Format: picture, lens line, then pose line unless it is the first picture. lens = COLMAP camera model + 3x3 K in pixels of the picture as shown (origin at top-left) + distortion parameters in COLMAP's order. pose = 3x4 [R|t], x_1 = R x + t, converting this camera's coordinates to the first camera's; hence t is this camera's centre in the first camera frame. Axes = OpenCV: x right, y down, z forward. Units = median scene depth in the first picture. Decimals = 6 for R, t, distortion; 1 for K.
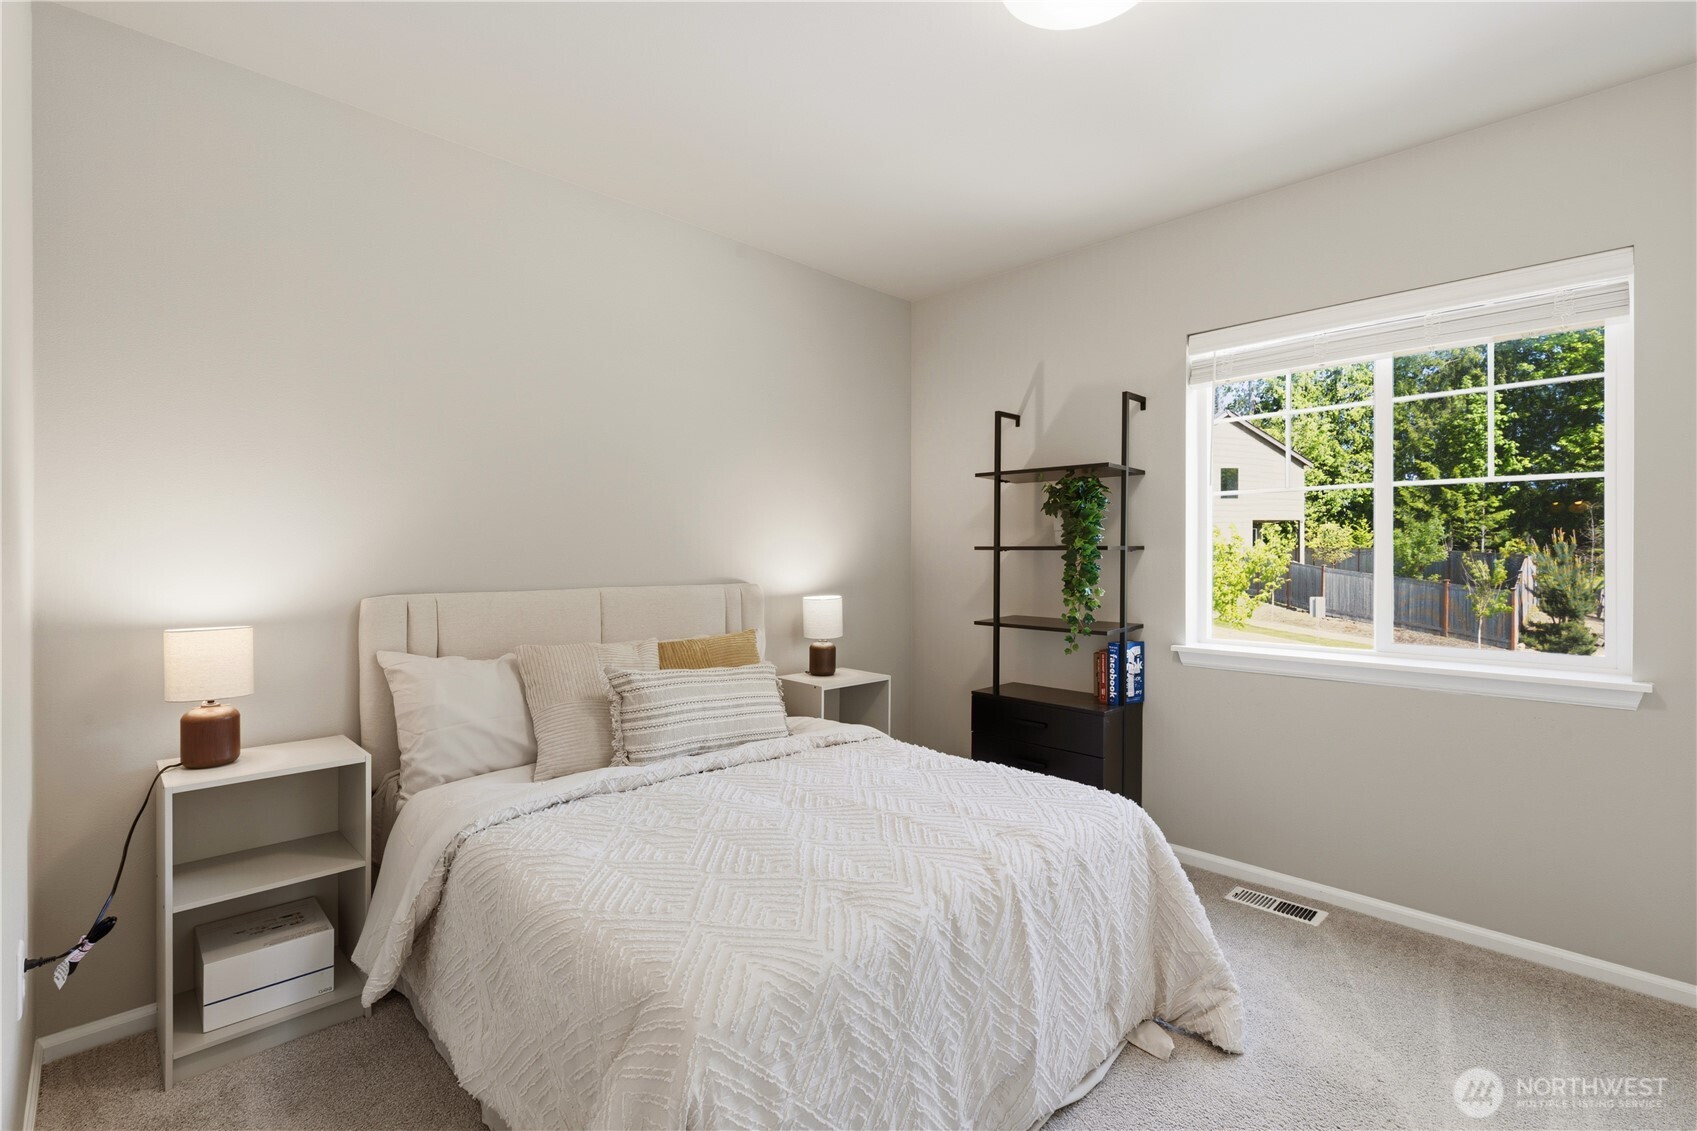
lens RADIAL K [[769.3, 0, 856.4], [0, 769.3, 560.2], [0, 0, 1]] dist [0.000638, -0.000222]
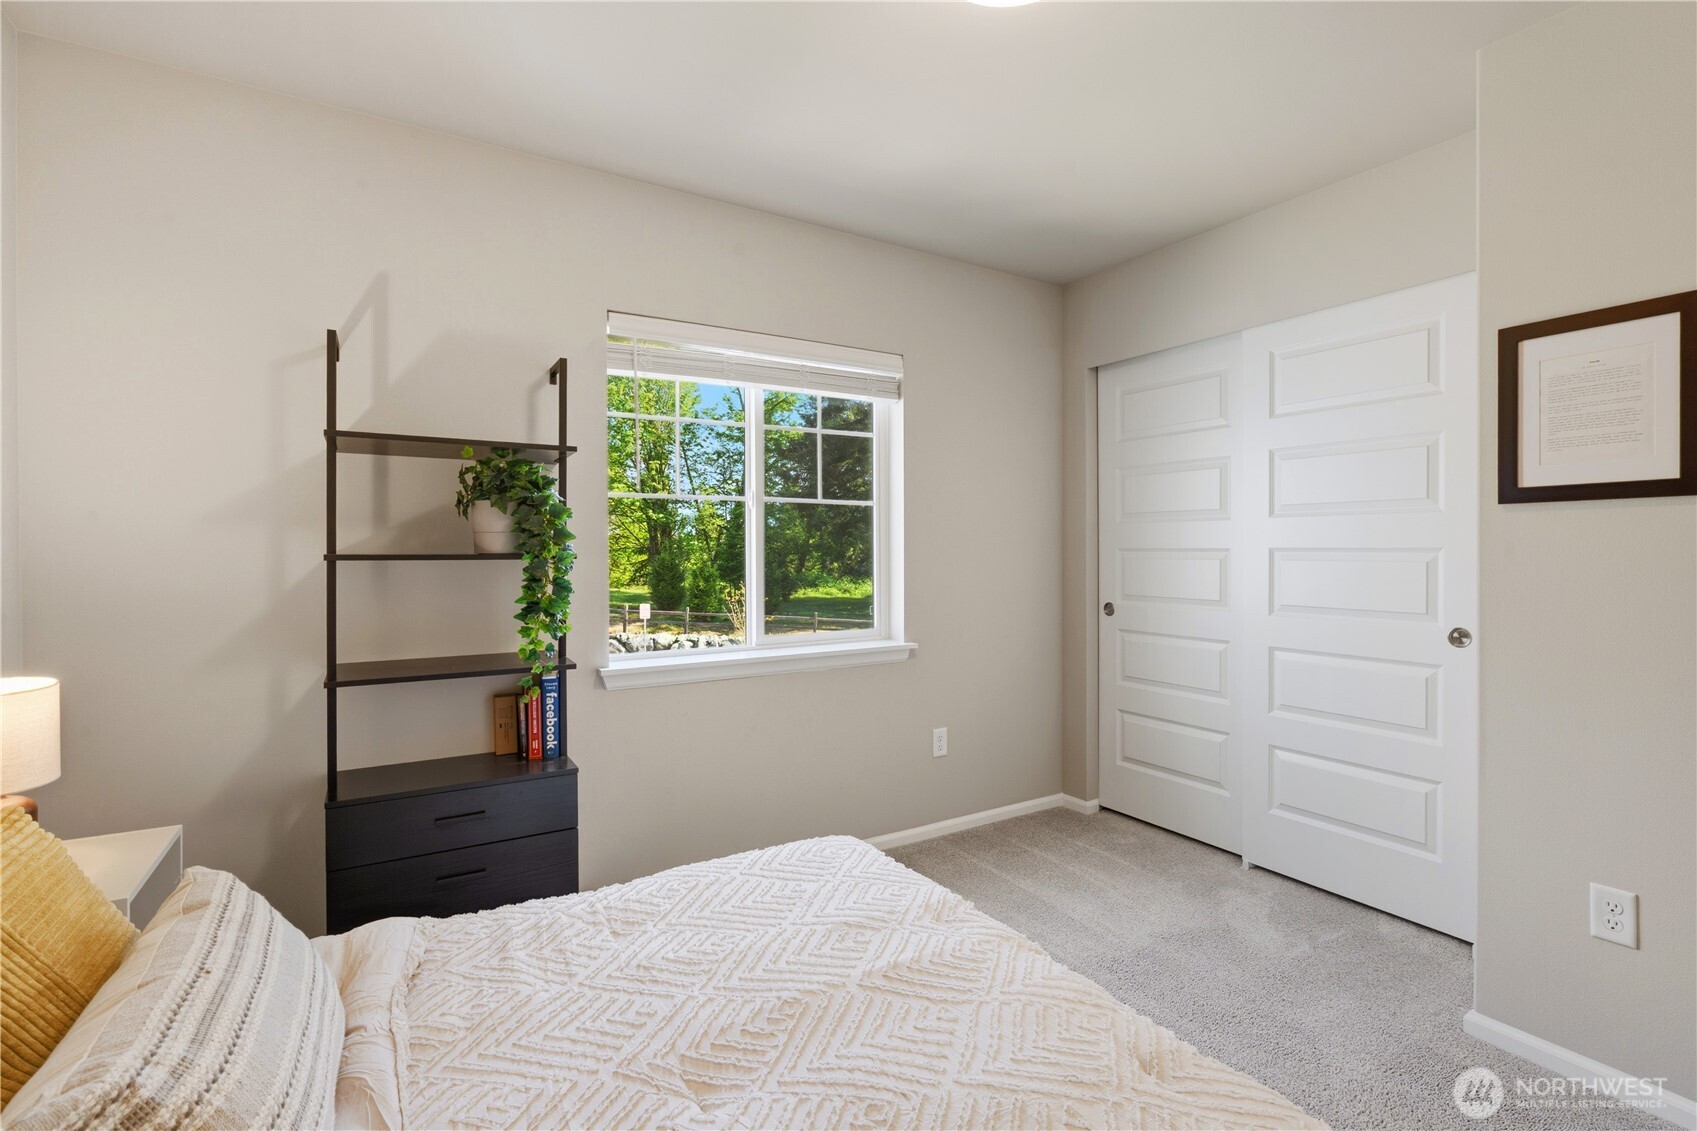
lens RADIAL K [[769.3, 0, 856.6], [0, 769.3, 556.1], [0, 0, 1]] dist [0.000638, -0.000222]
pose [[0.241842, -0.003999, 0.970308, -0.391173], [0.016927, 0.999857, -0.000098, -0.011147], [-0.970168, 0.016448, 0.241875, 0.583603]]
